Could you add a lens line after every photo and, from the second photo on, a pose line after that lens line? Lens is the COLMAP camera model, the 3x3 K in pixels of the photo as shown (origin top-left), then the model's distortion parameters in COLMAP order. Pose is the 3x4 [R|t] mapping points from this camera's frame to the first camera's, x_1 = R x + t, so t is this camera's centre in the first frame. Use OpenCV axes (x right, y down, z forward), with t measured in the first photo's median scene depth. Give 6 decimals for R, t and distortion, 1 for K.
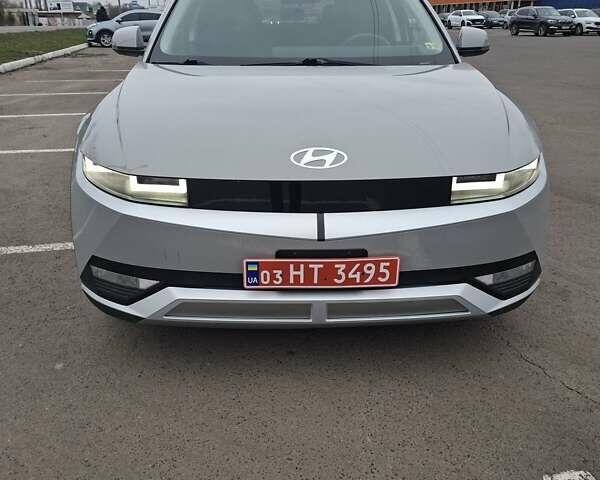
lens RADIAL K [[554.8, 0, 300.0], [0, 554.8, 240.0], [0, 0, 1]] dist [0.130807, -0.199725]
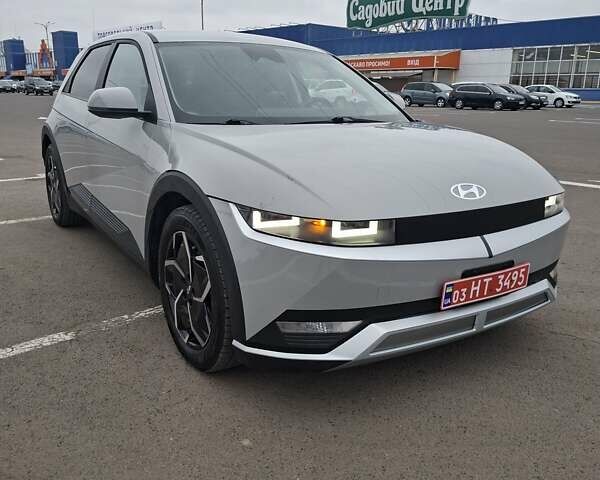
lens RADIAL K [[554.8, 0, 300.0], [0, 554.8, 240.0], [0, 0, 1]] dist [0.130807, -0.199725]
pose [[0.854626, -0.118920, 0.505442, -0.901194], [0.175577, 0.982267, -0.065766, -0.027577], [-0.488658, 0.144949, 0.860351, 0.146711]]
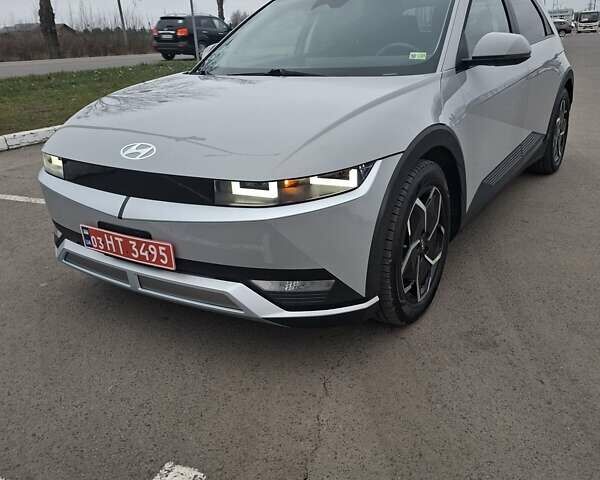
lens RADIAL K [[554.8, 0, 300.0], [0, 554.8, 240.0], [0, 0, 1]] dist [0.130807, -0.199725]
pose [[0.815249, 0.168331, -0.554106, 1.012006], [-0.176739, 0.983495, 0.038741, -0.067239], [0.551482, 0.066348, 0.831544, 0.200696]]
